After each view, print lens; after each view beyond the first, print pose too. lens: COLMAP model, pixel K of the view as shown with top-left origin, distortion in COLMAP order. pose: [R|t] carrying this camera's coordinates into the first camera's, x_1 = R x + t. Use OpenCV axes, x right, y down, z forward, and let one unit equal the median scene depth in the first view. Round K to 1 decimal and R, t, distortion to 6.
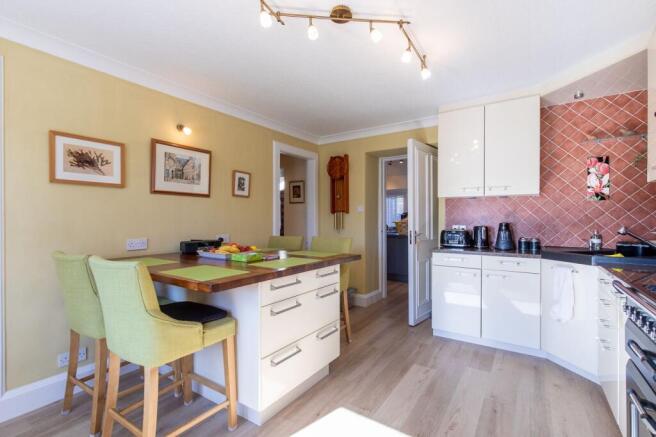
lens RADIAL K [[305.1, 0, 327.8], [0, 305.1, 220.4], [0, 0, 1]] dist [0.000490, -0.000238]
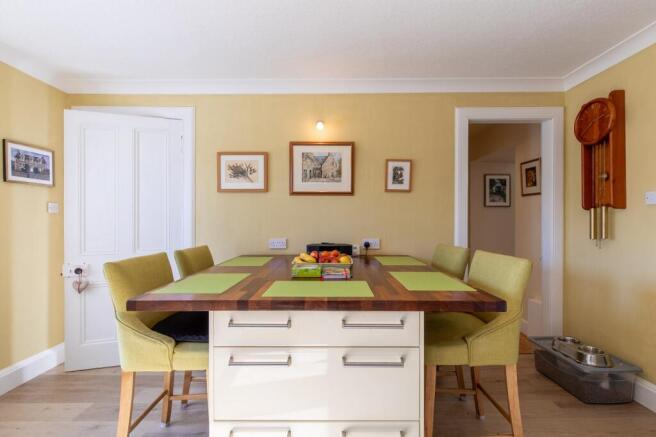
lens RADIAL K [[293.4, 0, 327.9], [0, 293.4, 221.8], [0, 0, 1]] dist [0.000183, -0.000203]
pose [[0.556582, 0.008654, -0.830748, 0.326094], [-0.002994, 0.999960, 0.008412, -0.006866], [0.830787, -0.002195, 0.556586, 0.562481]]
